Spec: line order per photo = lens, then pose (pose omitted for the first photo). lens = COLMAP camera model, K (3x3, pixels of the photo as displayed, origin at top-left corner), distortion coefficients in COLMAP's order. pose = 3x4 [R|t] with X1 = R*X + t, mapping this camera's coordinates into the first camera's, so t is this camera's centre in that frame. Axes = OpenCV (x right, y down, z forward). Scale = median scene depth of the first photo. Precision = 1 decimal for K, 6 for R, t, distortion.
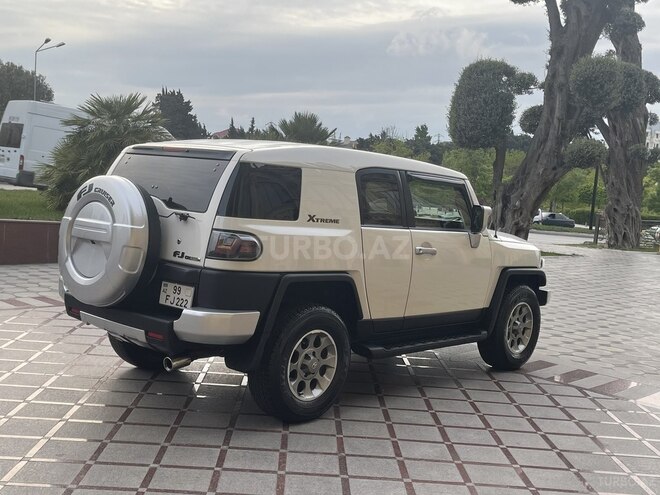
lens RADIAL K [[894.4, 0, 330.0], [0, 894.4, 247.5], [0, 0, 1]] dist [0.135507, -0.407471]
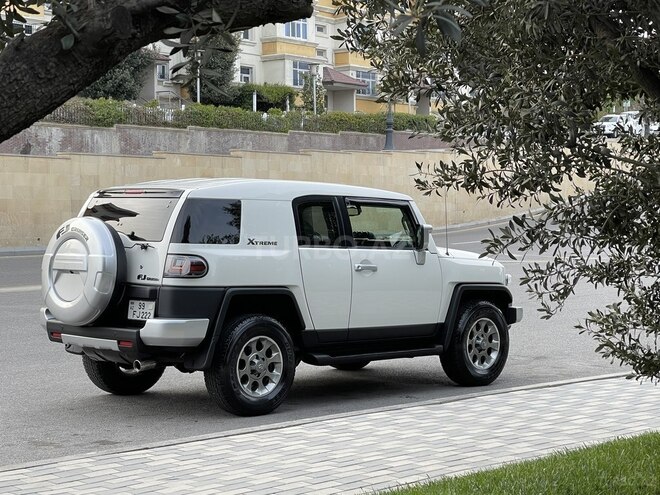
lens RADIAL K [[1641.7, 0, 330.0], [0, 1641.7, 247.5], [0, 0, 1]] dist [0.048132, 0.259686]
pose [[0.996230, -0.059601, -0.063042, 0.223142], [0.055984, 0.996765, -0.057658, 0.107519], [0.066275, 0.053912, 0.996344, -1.175324]]
